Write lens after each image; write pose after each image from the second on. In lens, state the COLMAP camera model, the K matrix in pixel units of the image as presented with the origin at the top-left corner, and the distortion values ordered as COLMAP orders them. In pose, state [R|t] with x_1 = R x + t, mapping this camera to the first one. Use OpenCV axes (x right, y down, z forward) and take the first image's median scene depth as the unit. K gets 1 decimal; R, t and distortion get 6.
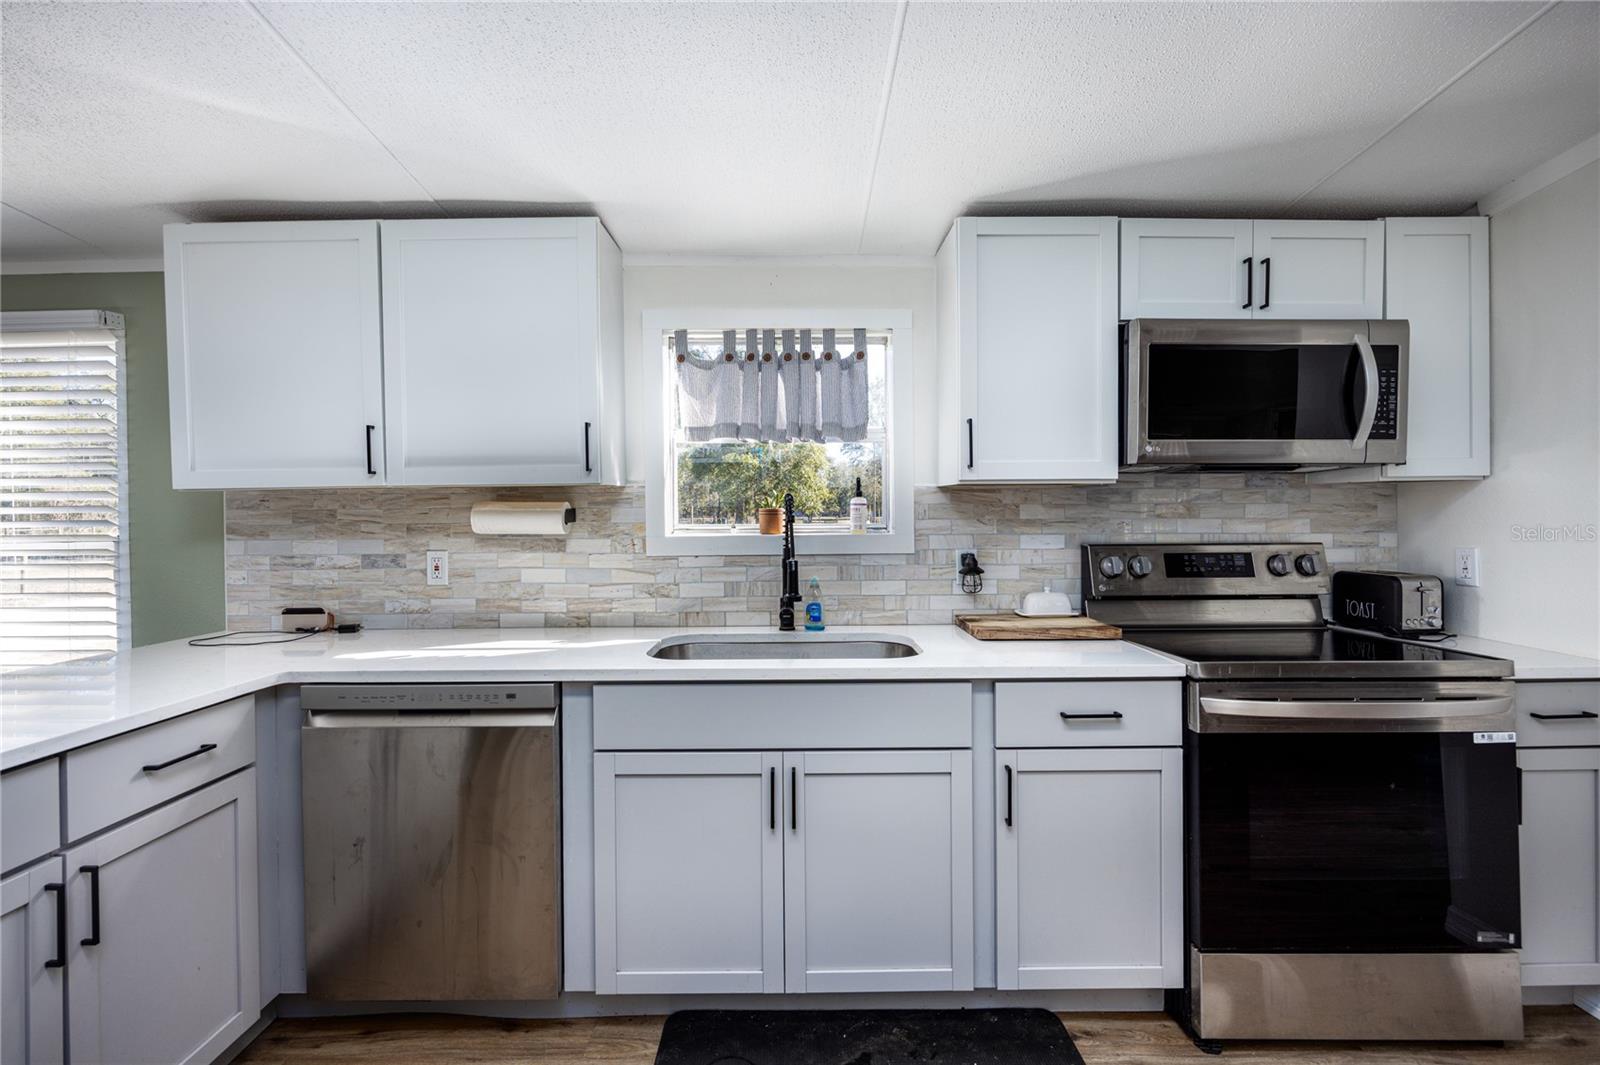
lens RADIAL K [[685.6, 0, 793.5], [0, 685.6, 511.9], [0, 0, 1]] dist [-0.011429, 0.001149]
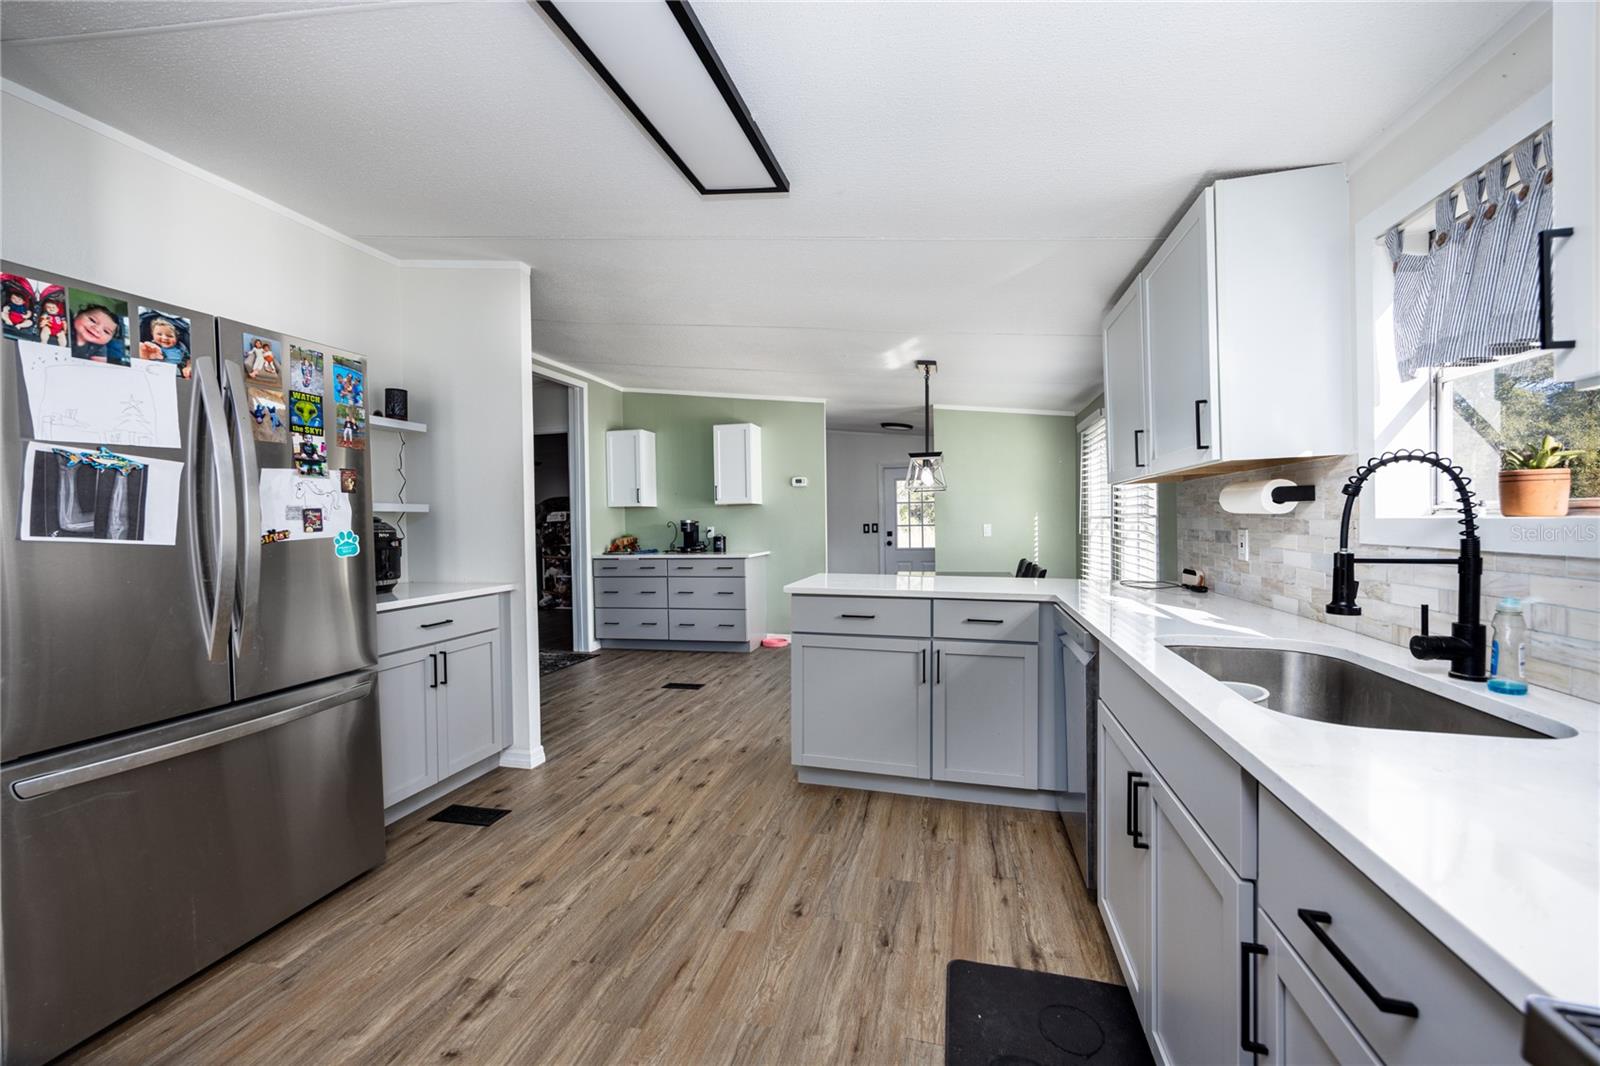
lens RADIAL K [[631.2, 0, 804.6], [0, 631.2, 531.4], [0, 0, 1]] dist [0.003064, -0.000375]
pose [[-0.235082, 0.029881, -0.971516, 0.645396], [0.011928, 0.999541, 0.027857, 0.025372], [0.971902, -0.005040, -0.235330, 0.580286]]
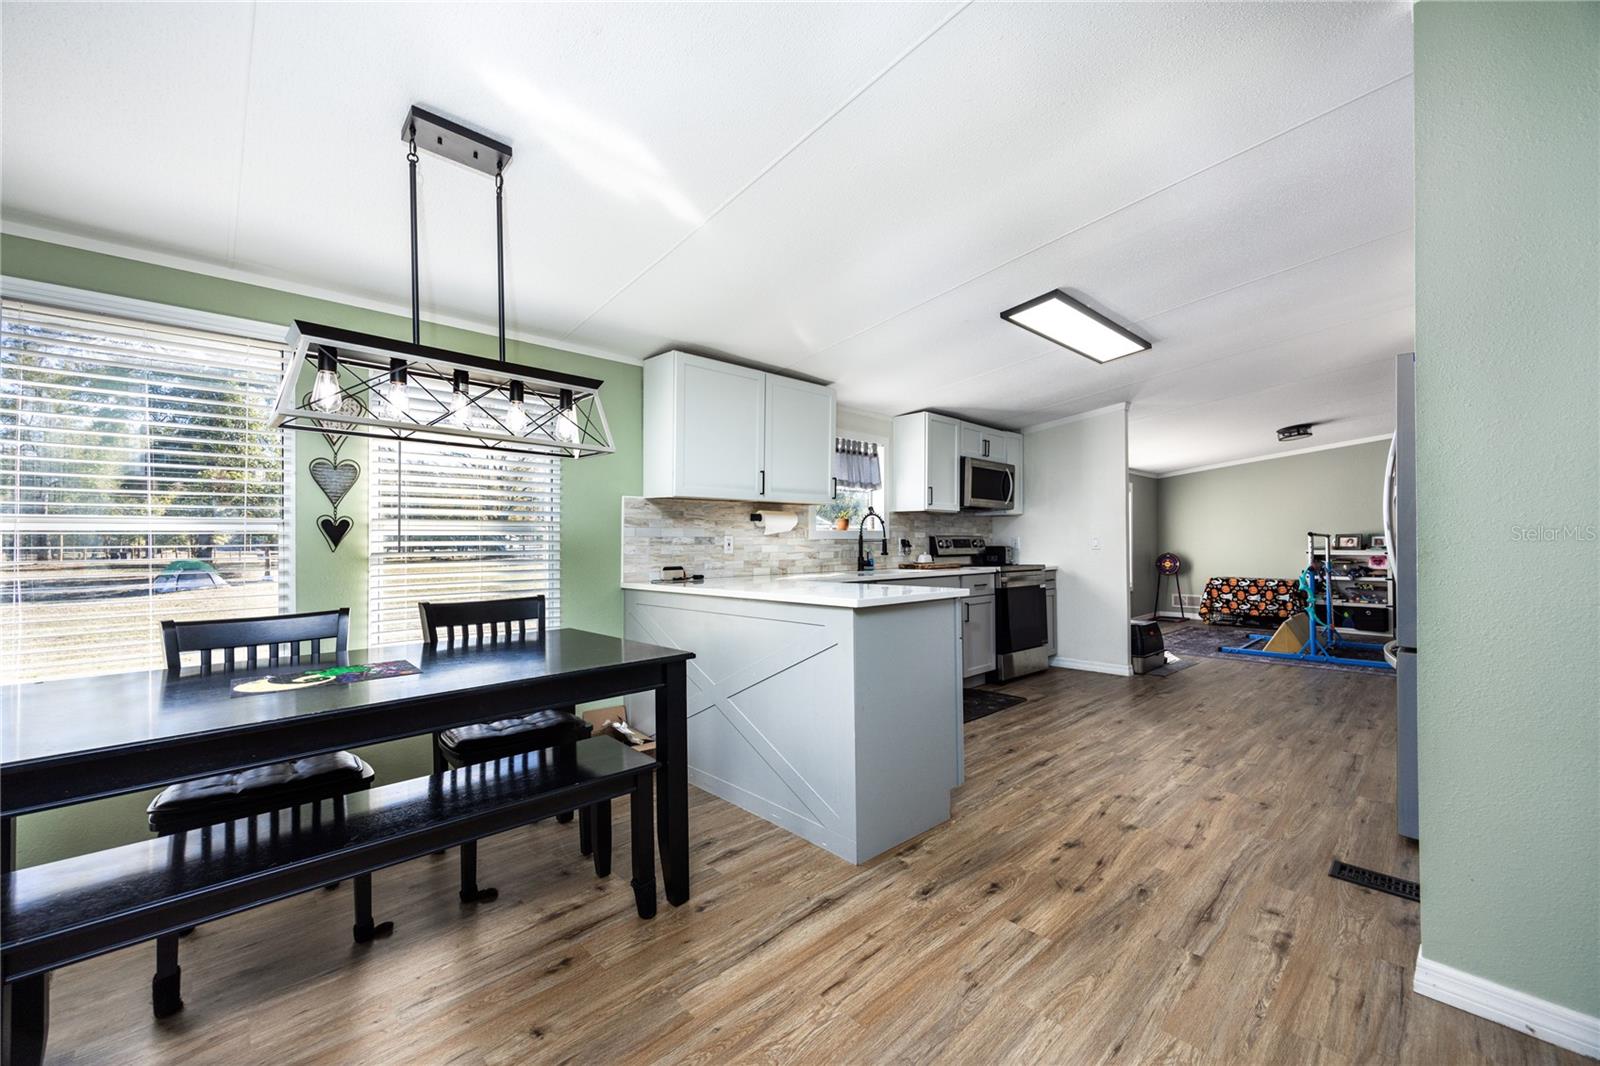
lens RADIAL K [[631.2, 0, 802.3], [0, 631.2, 532.3], [0, 0, 1]] dist [0.003064, -0.000375]
pose [[0.723372, 0.016310, 0.690266, -1.630269], [0.000239, 0.999715, -0.023873, 0.093211], [-0.690459, 0.017435, 0.723162, -0.406987]]
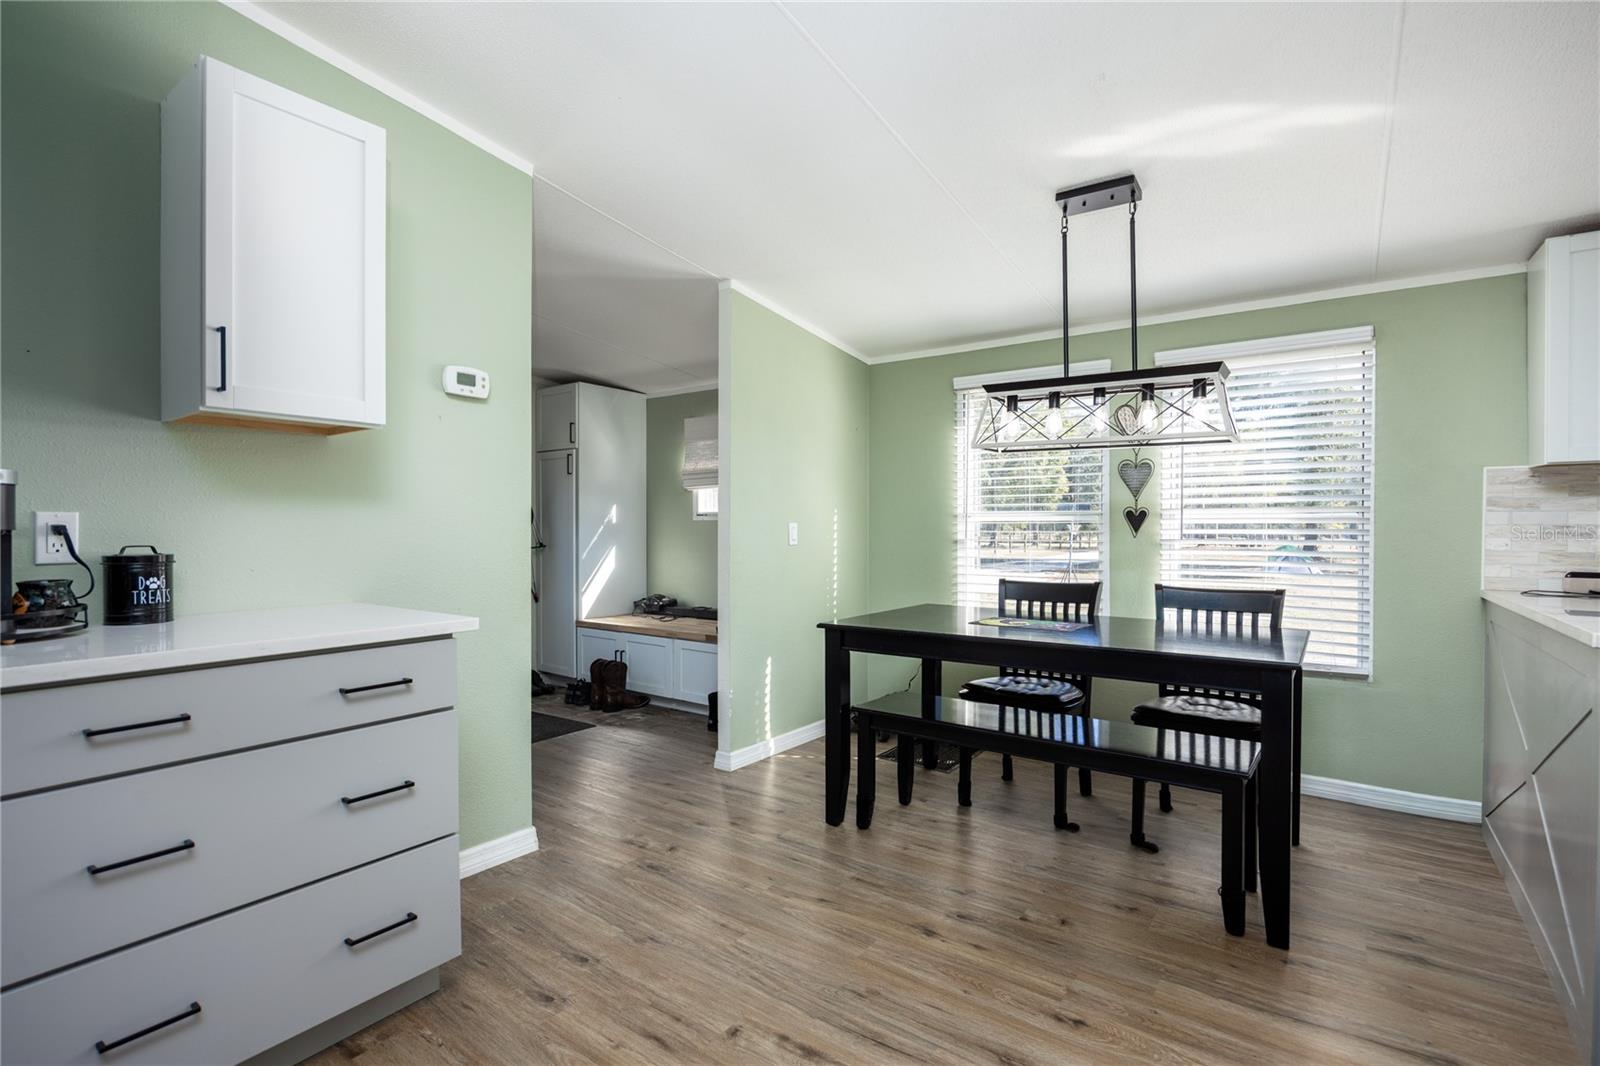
lens RADIAL K [[769.1, 0, 814.7], [0, 769.1, 532.7], [0, 0, 1]] dist [-0.013784, 0.001634]
pose [[0.813500, 0.018084, -0.581284, -1.047923], [-0.014506, 0.999836, 0.010805, 0.082918], [0.581385, -0.000358, 0.813629, -0.737943]]
